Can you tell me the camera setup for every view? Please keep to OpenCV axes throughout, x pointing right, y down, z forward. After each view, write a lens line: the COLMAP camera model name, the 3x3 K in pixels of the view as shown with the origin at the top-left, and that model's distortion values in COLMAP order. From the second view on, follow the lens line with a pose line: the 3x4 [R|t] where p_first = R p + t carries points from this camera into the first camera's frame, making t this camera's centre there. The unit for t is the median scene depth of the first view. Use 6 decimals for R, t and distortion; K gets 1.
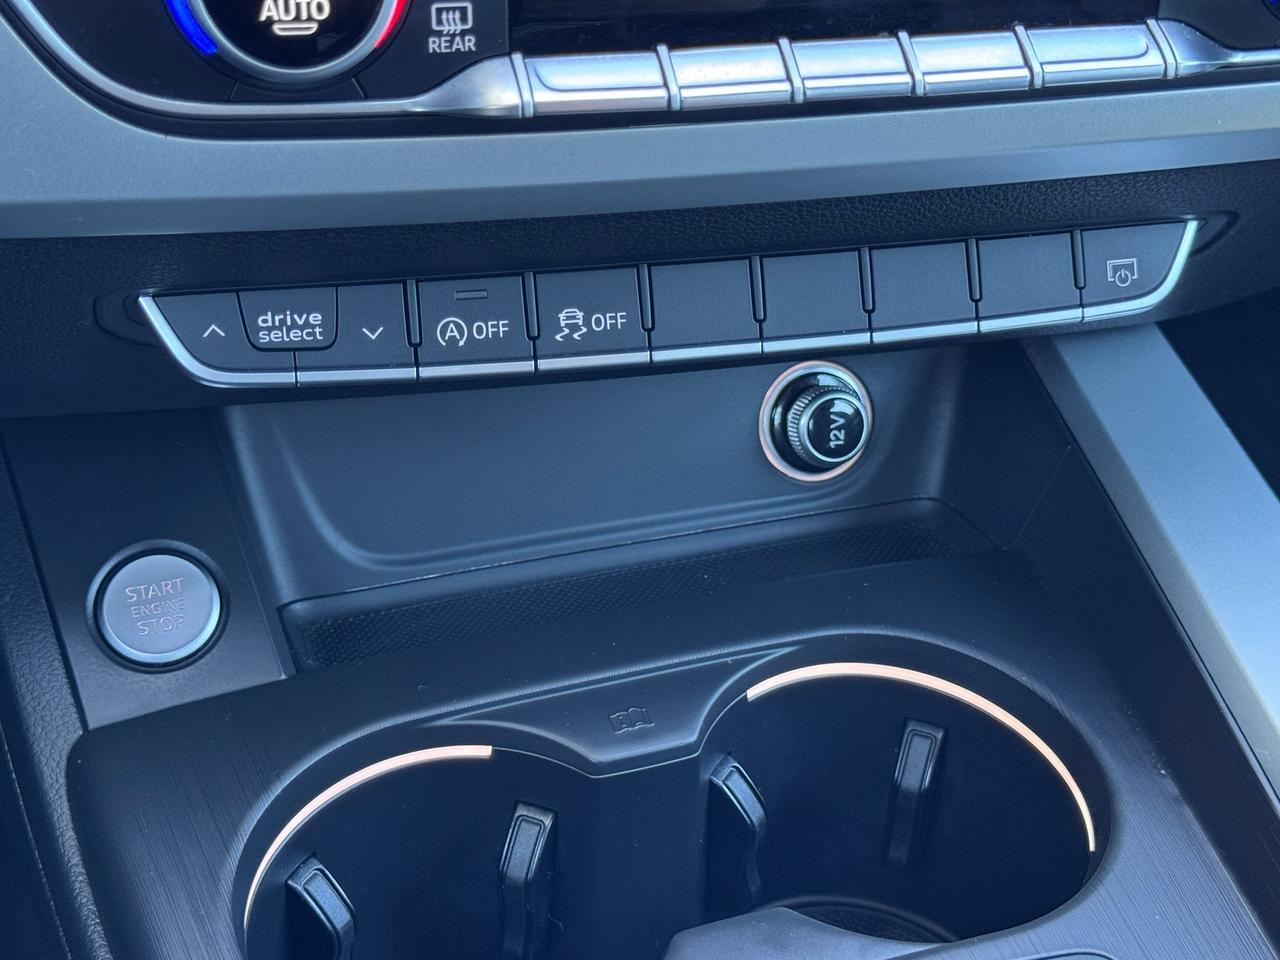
lens RADIAL K [[1988.9, 0, 640.0], [0, 1988.9, 480.0], [0, 0, 1]] dist [0.070565, 0.131257]
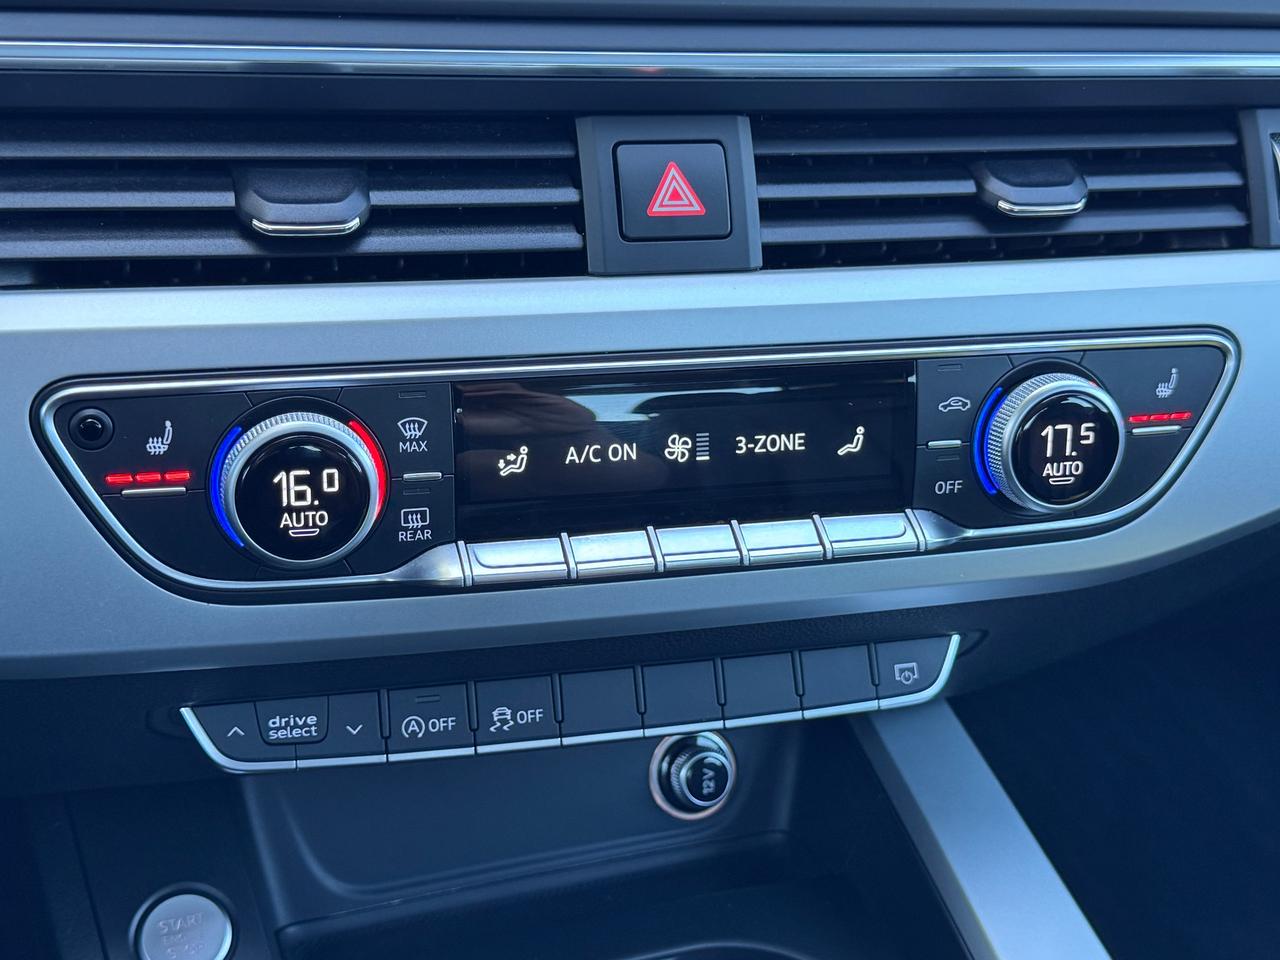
lens RADIAL K [[1696.0, 0, 640.0], [0, 1696.0, 480.0], [0, 0, 1]] dist [0.128270, -0.278577]
pose [[0.999406, -0.006709, 0.033817, 0.021534], [0.011872, 0.987862, -0.154877, -0.059110], [-0.032367, 0.155186, 0.987355, -0.174479]]
